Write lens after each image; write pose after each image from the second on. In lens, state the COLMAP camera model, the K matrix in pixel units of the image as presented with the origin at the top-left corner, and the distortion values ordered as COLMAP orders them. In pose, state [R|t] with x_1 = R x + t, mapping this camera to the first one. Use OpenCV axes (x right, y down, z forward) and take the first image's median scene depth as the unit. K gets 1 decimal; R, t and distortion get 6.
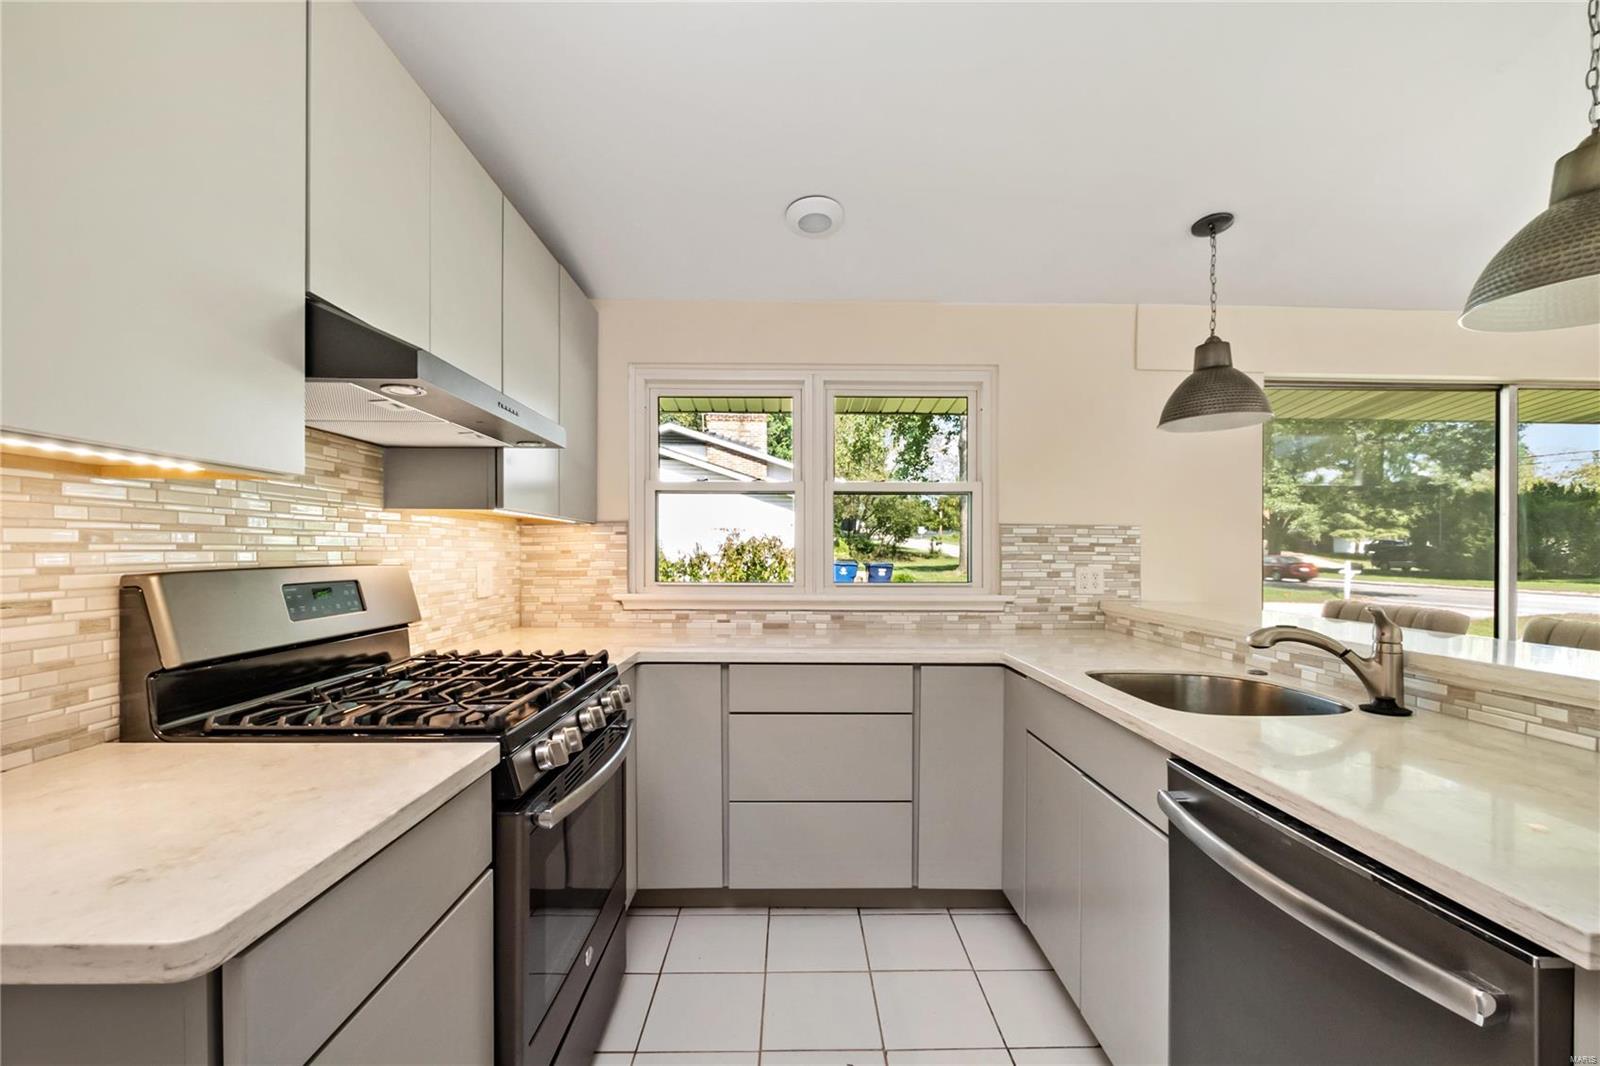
lens RADIAL K [[659.3, 0, 816.9], [0, 659.3, 558.1], [0, 0, 1]] dist [-0.000809, -0.000318]
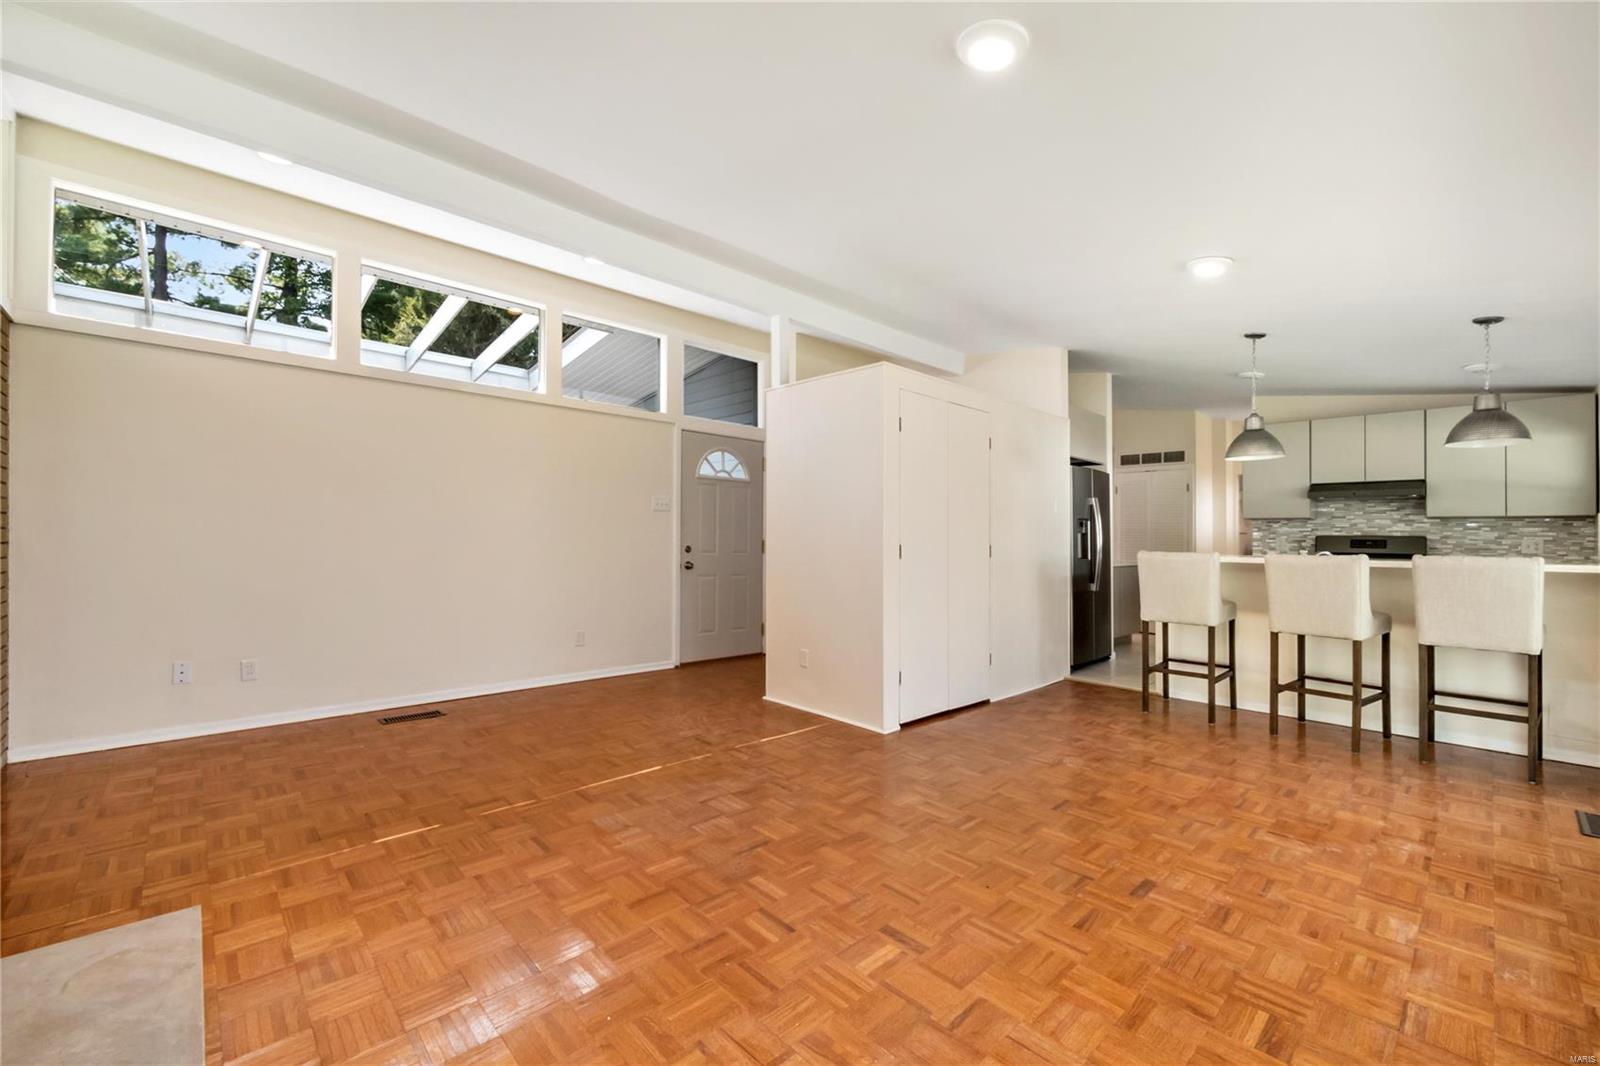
lens RADIAL K [[659.3, 0, 793.7], [0, 659.3, 536.7], [0, 0, 1]] dist [-0.000809, -0.000318]
pose [[-0.745742, -0.015065, -0.666065, 2.618756], [-0.021996, 0.999756, 0.002014, 0.052931], [0.665872, 0.016153, -0.745891, 0.946892]]
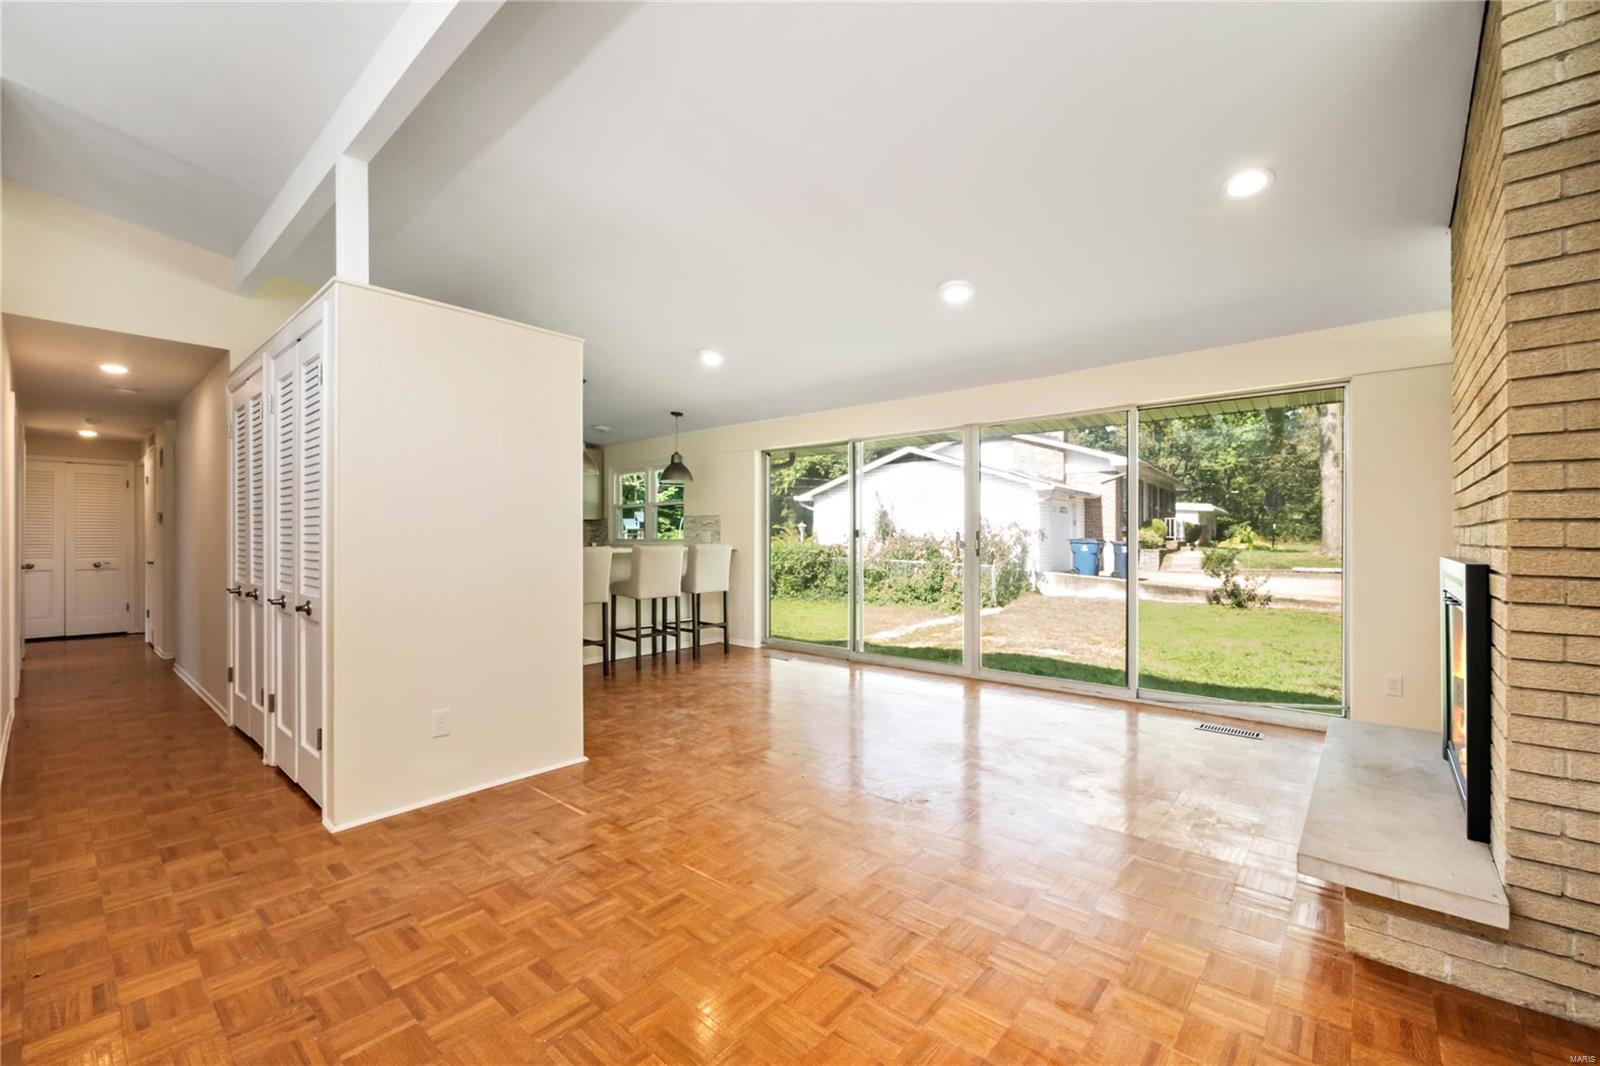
lens RADIAL K [[659.3, 0, 816.3], [0, 659.3, 539.4], [0, 0, 1]] dist [-0.000809, -0.000318]
pose [[0.750909, -0.002587, -0.660401, 2.696216], [0.000855, 0.999995, -0.002945, 0.054824], [0.660405, 0.001647, 0.750908, -0.706506]]
